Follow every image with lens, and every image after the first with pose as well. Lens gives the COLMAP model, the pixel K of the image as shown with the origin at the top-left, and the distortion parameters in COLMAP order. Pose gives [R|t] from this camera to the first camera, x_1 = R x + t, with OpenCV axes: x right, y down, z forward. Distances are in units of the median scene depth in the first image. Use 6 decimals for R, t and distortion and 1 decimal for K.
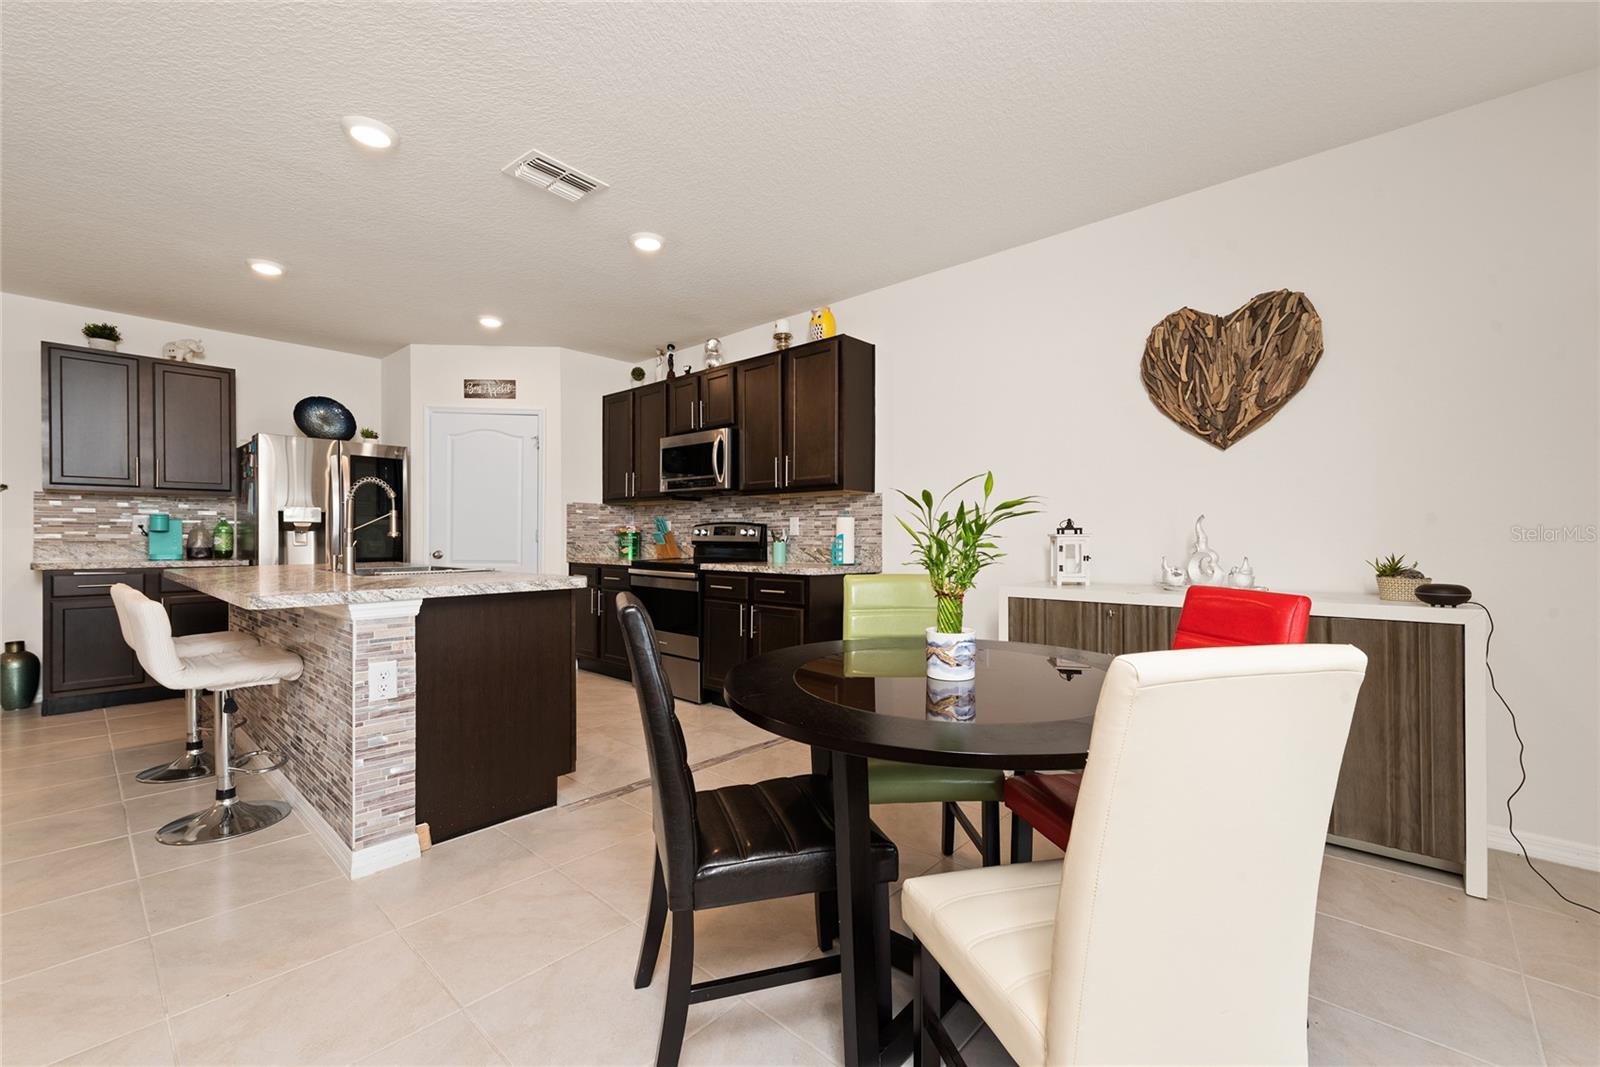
lens RADIAL K [[663.0, 0, 801.9], [0, 663.0, 535.4], [0, 0, 1]] dist [-0.000235, 0.000141]
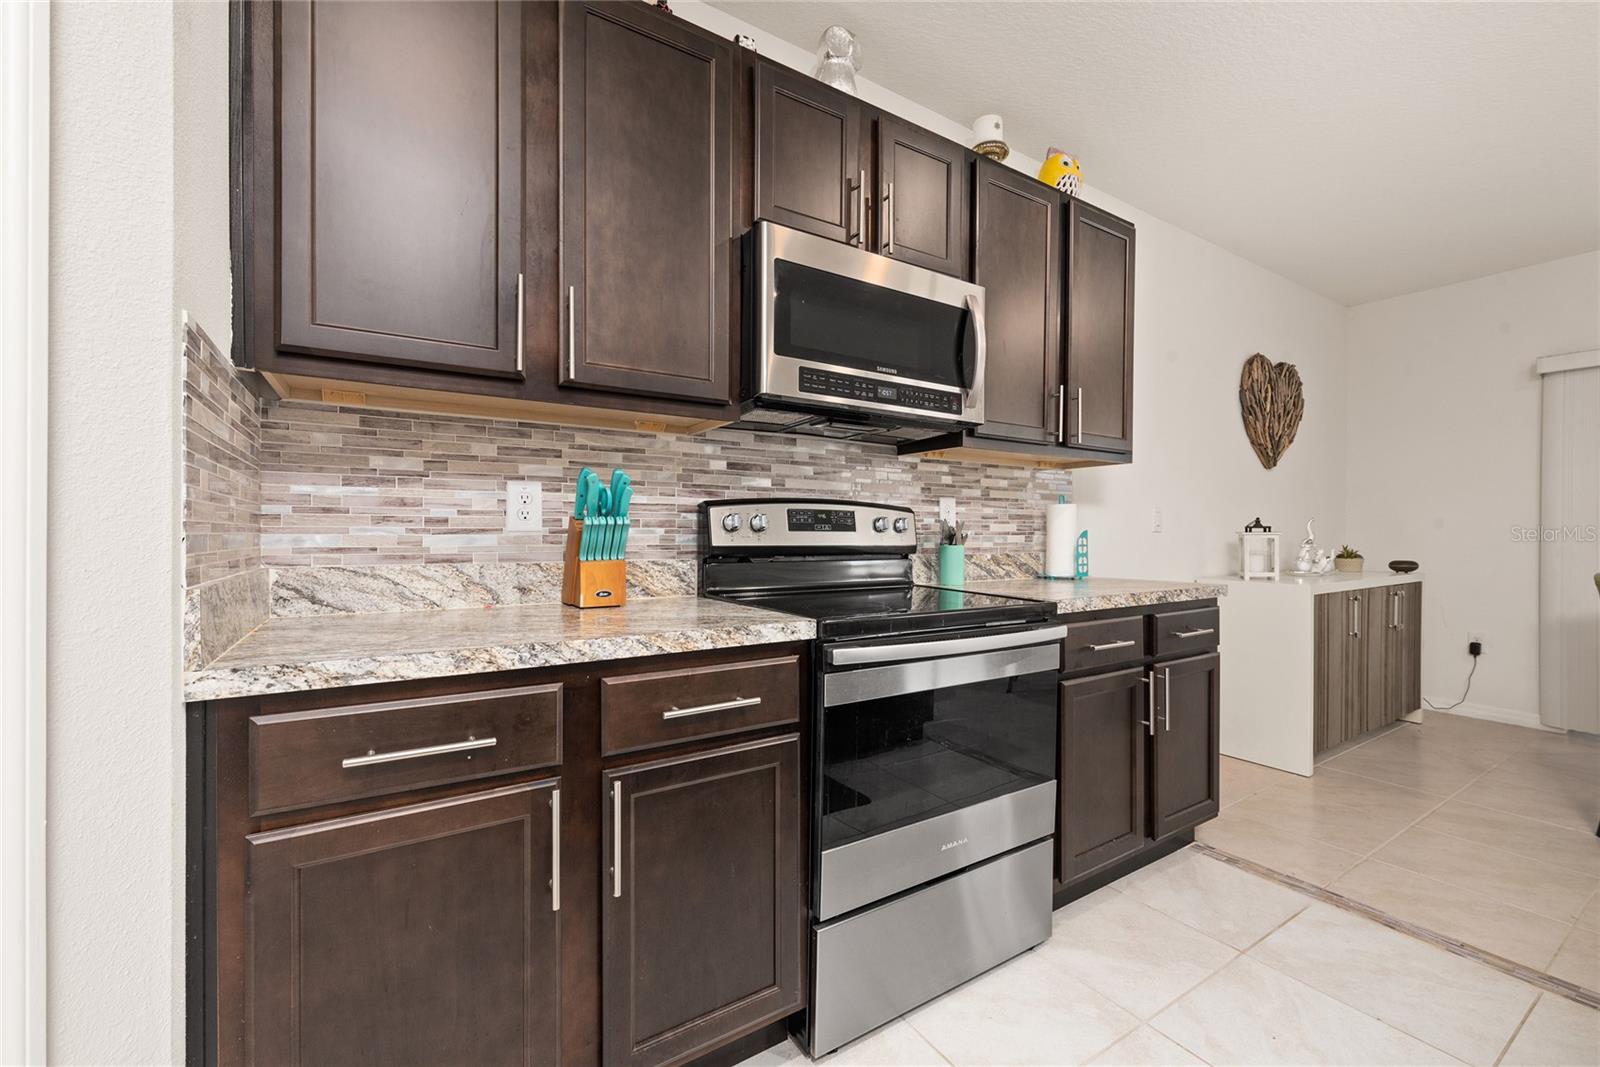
lens RADIAL K [[663.0, 0, 801.9], [0, 663.0, 535.4], [0, 0, 1]] dist [-0.000235, 0.000141]
pose [[0.266588, -0.002256, 0.963808, -0.543174], [-0.003318, 0.999989, 0.003259, 0.001614], [-0.963805, -0.004067, 0.266578, 0.949917]]
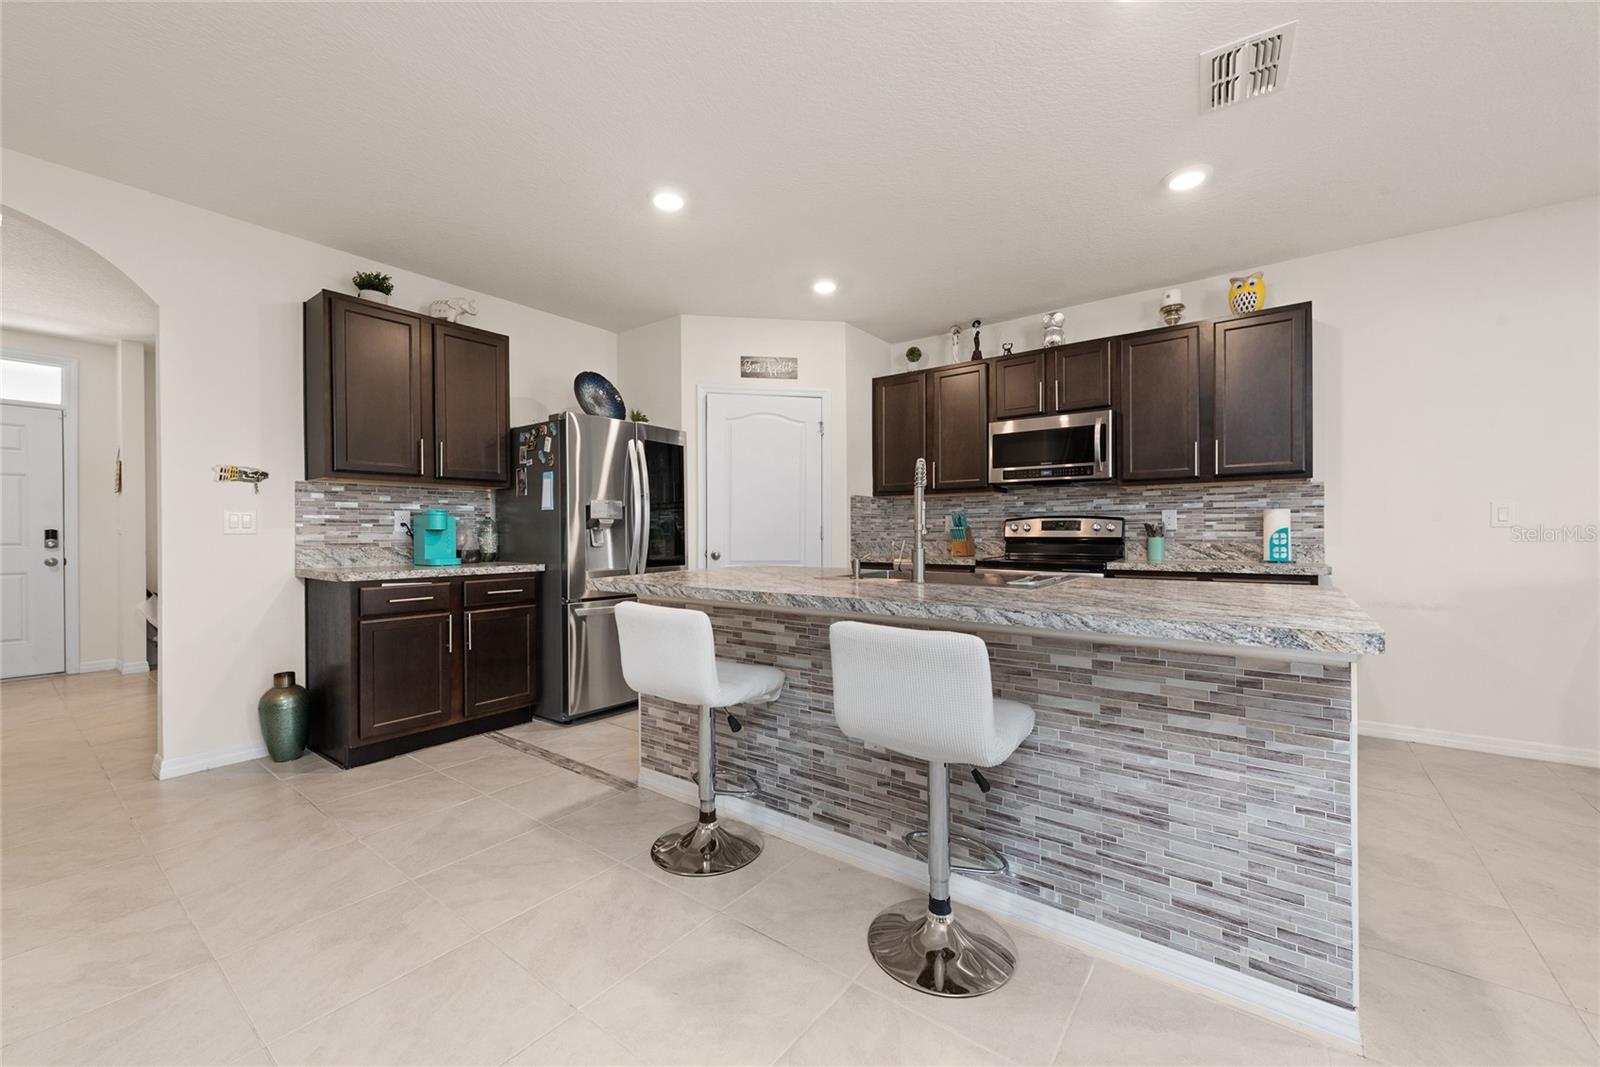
lens RADIAL K [[609.5, 0, 803.2], [0, 609.5, 531.9], [0, 0, 1]] dist [0.000744, 0.000005]
pose [[0.996732, -0.007658, 0.080411, -0.563206], [0.007381, 0.999966, 0.003746, -0.003818], [-0.080437, -0.003140, 0.996755, 0.207897]]
